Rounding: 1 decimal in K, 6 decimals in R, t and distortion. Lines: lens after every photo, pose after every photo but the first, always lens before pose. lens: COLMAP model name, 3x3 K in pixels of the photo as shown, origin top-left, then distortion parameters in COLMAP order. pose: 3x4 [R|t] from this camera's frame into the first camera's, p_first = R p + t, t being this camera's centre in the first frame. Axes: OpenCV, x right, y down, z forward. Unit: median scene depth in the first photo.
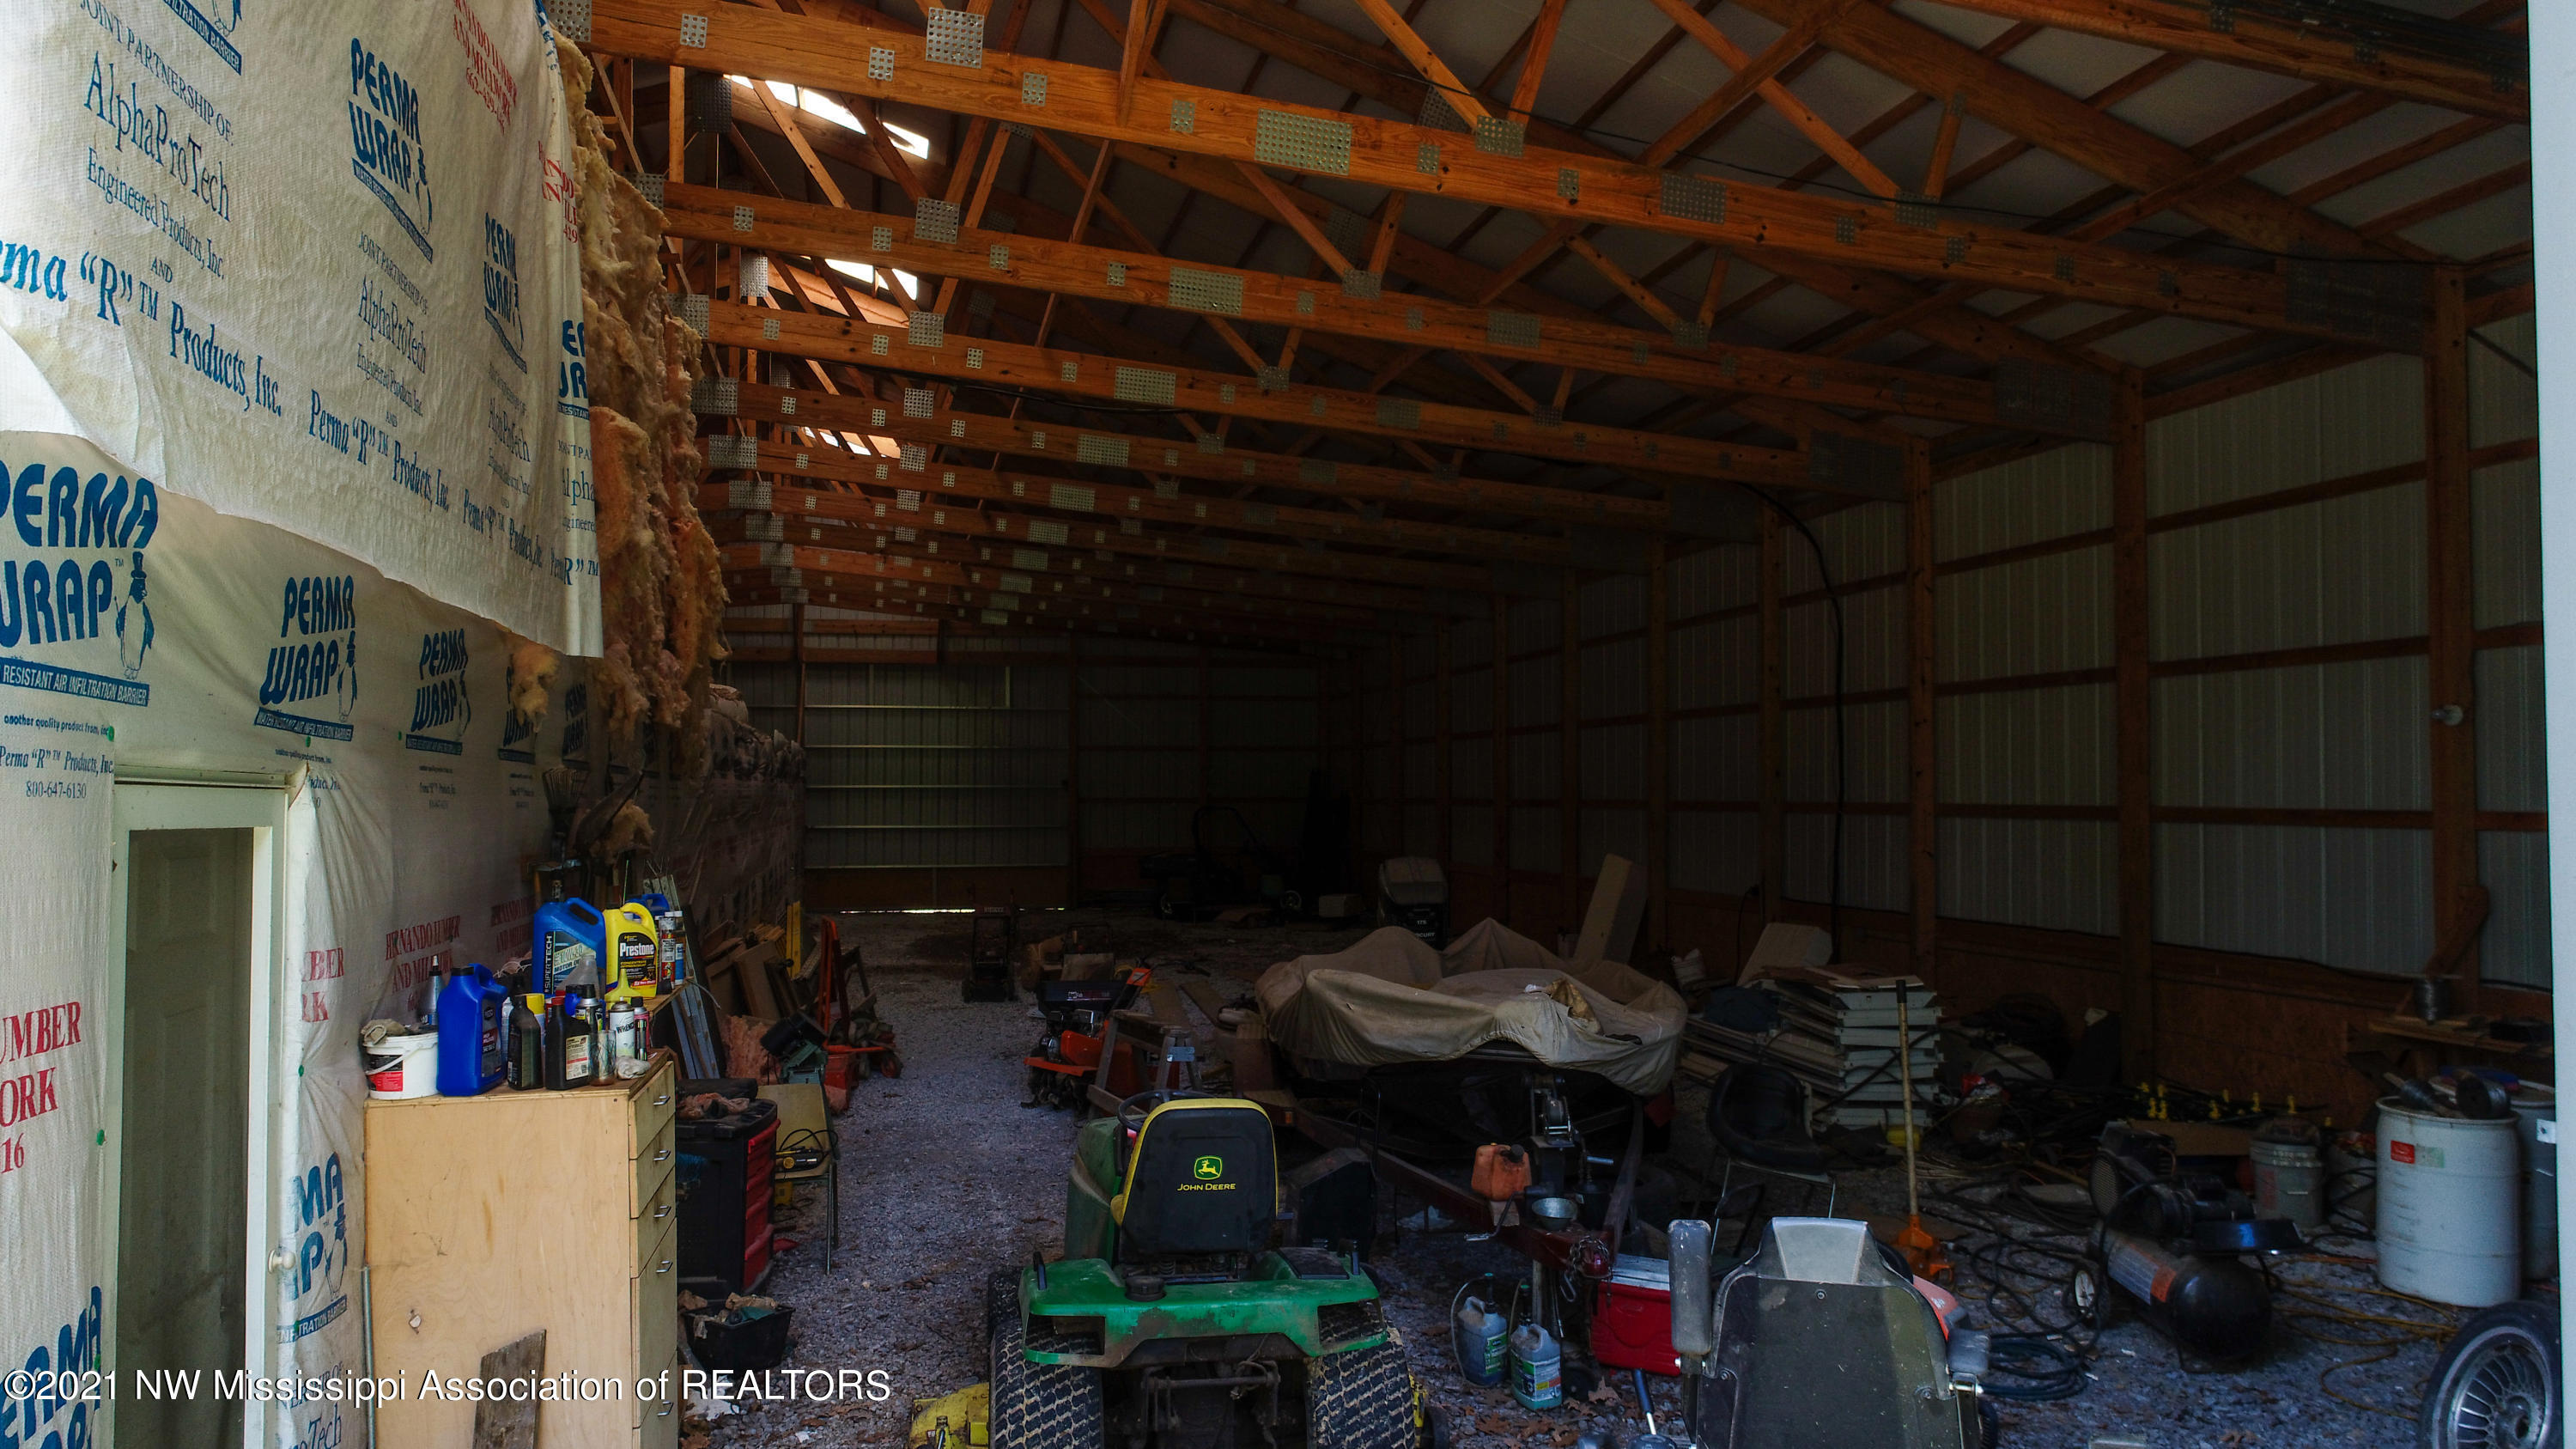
lens RADIAL K [[1759.9, 0, 1288.0], [0, 1759.9, 724.5], [0, 0, 1]] dist [0.002072, -0.002264]
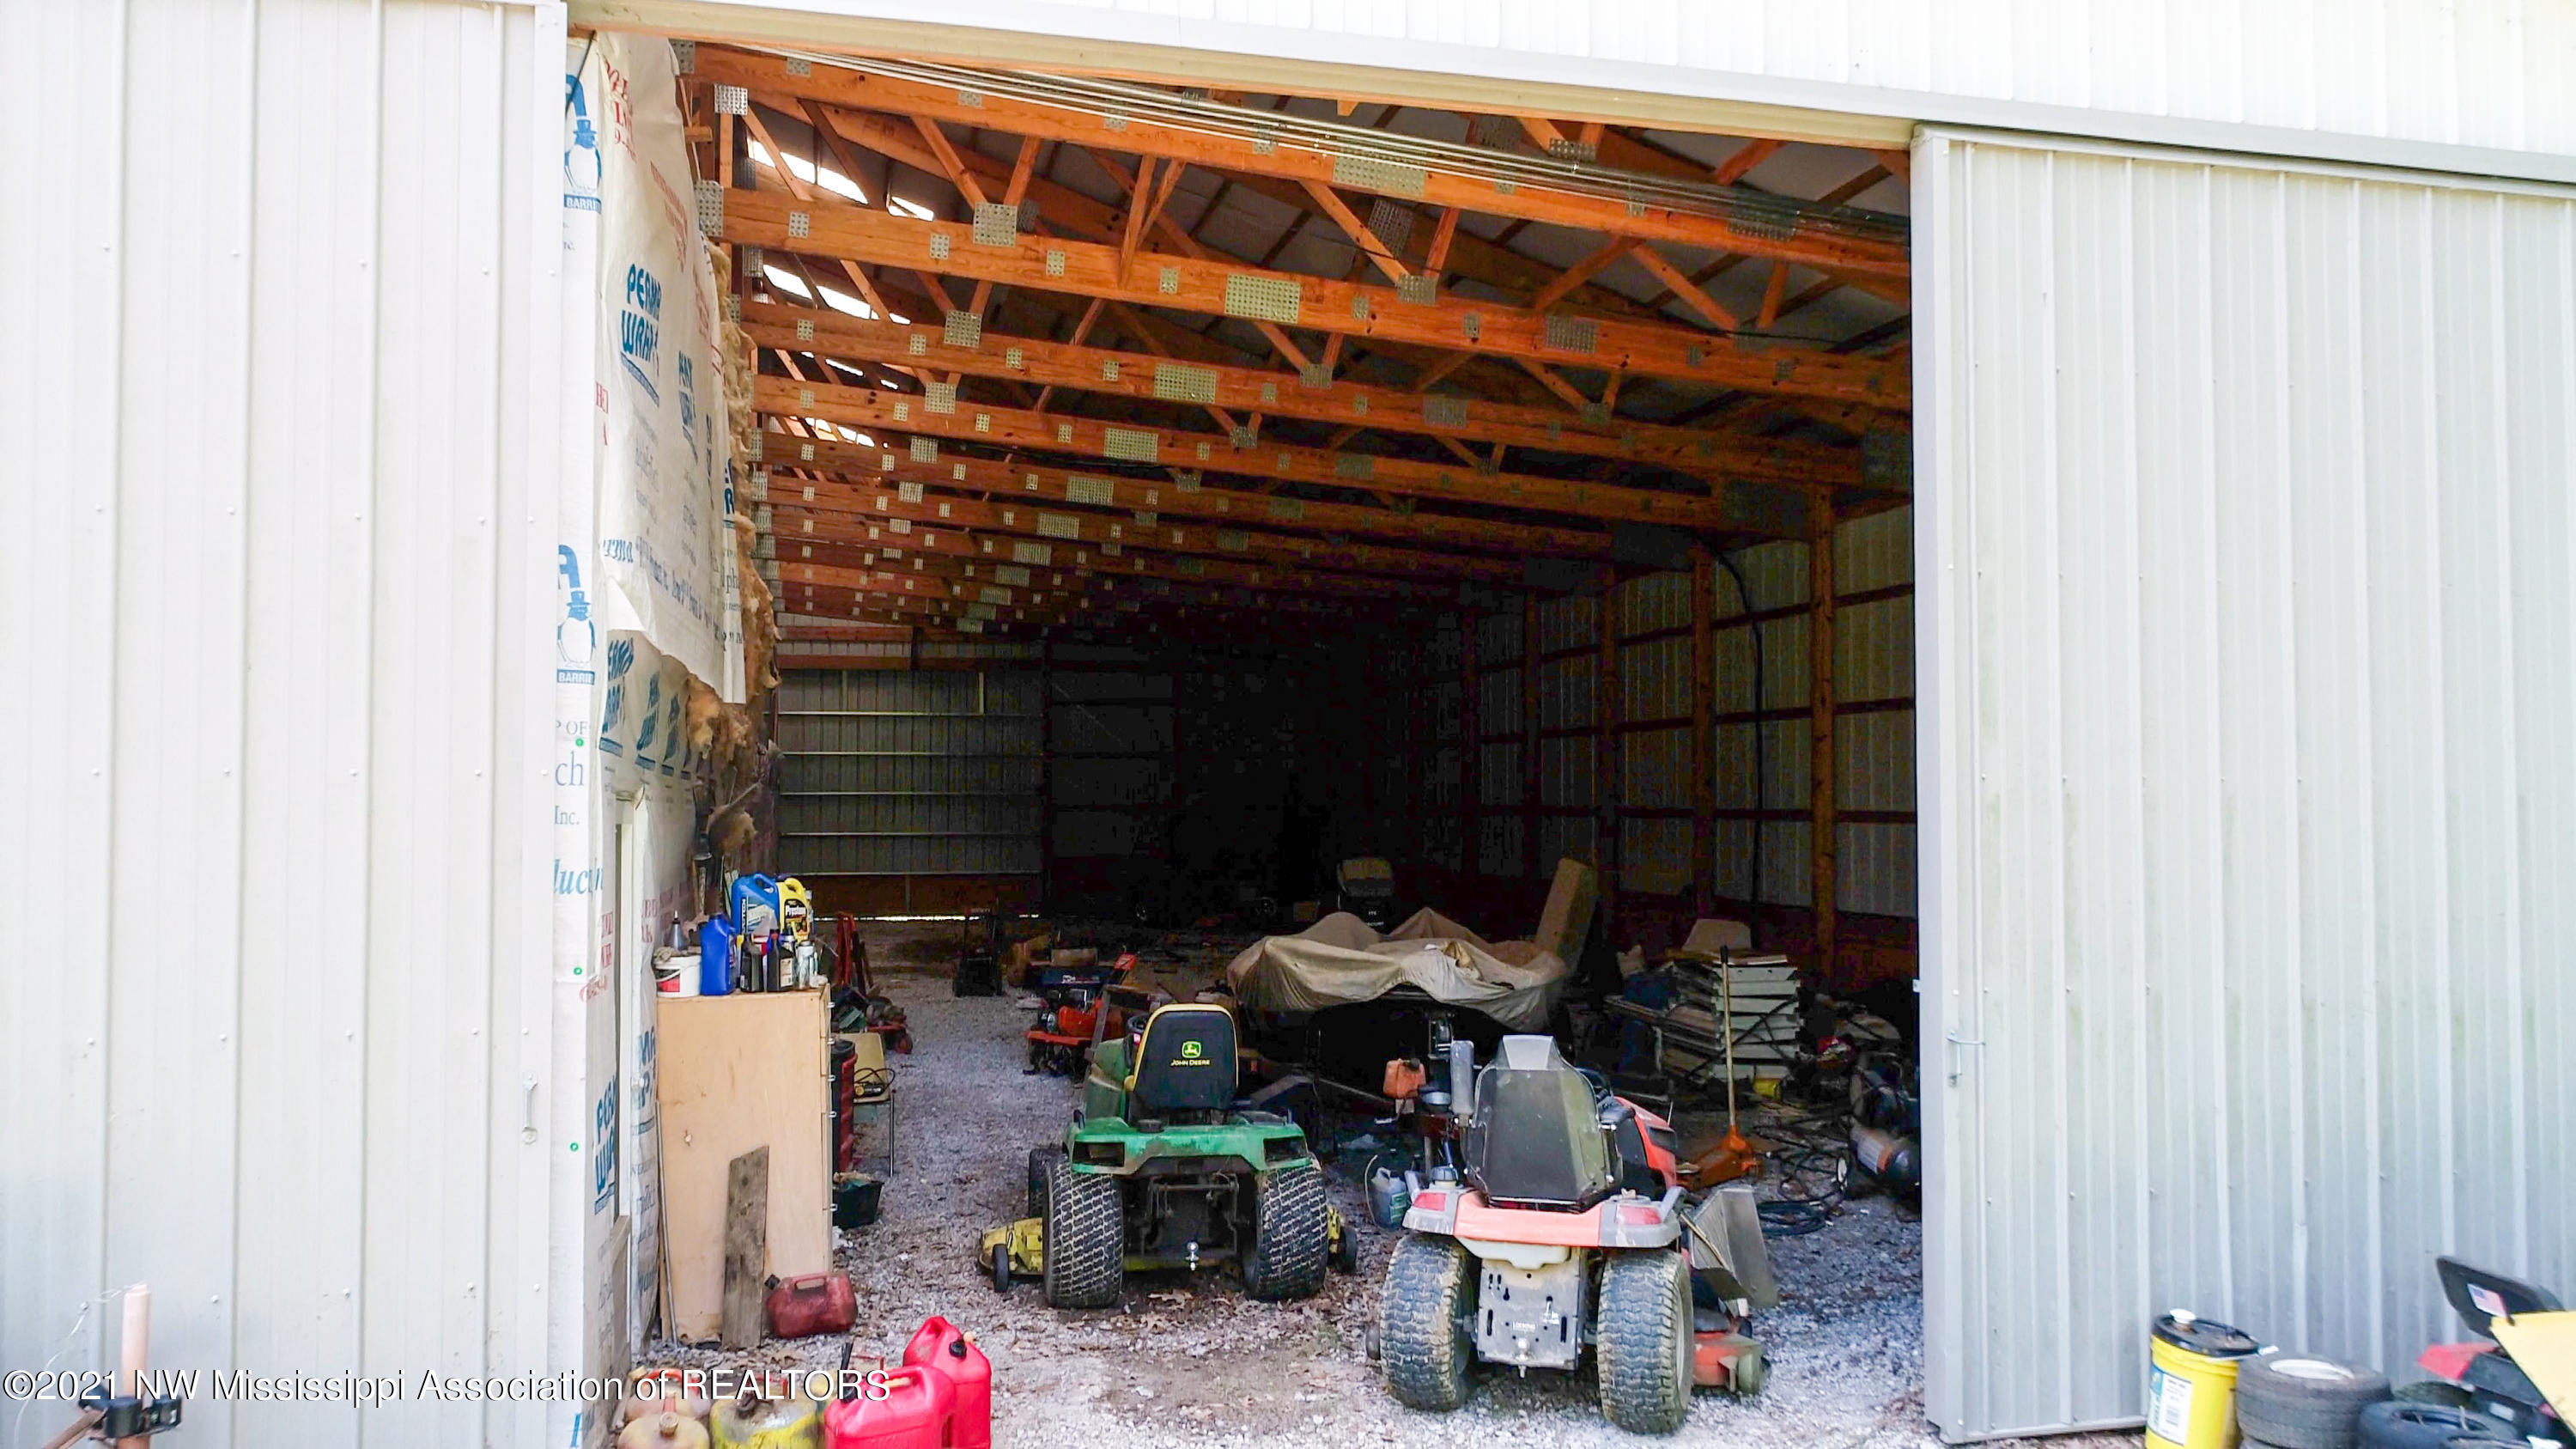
lens RADIAL K [[1908.2, 0, 1350.3], [0, 1908.2, 759.3], [0, 0, 1]] dist [0.001637, -0.000571]
pose [[0.999067, 0.000823, 0.043177, 0.008877], [-0.001604, 0.999835, 0.018072, -0.012421], [-0.043155, -0.018125, 0.998904, -0.282815]]
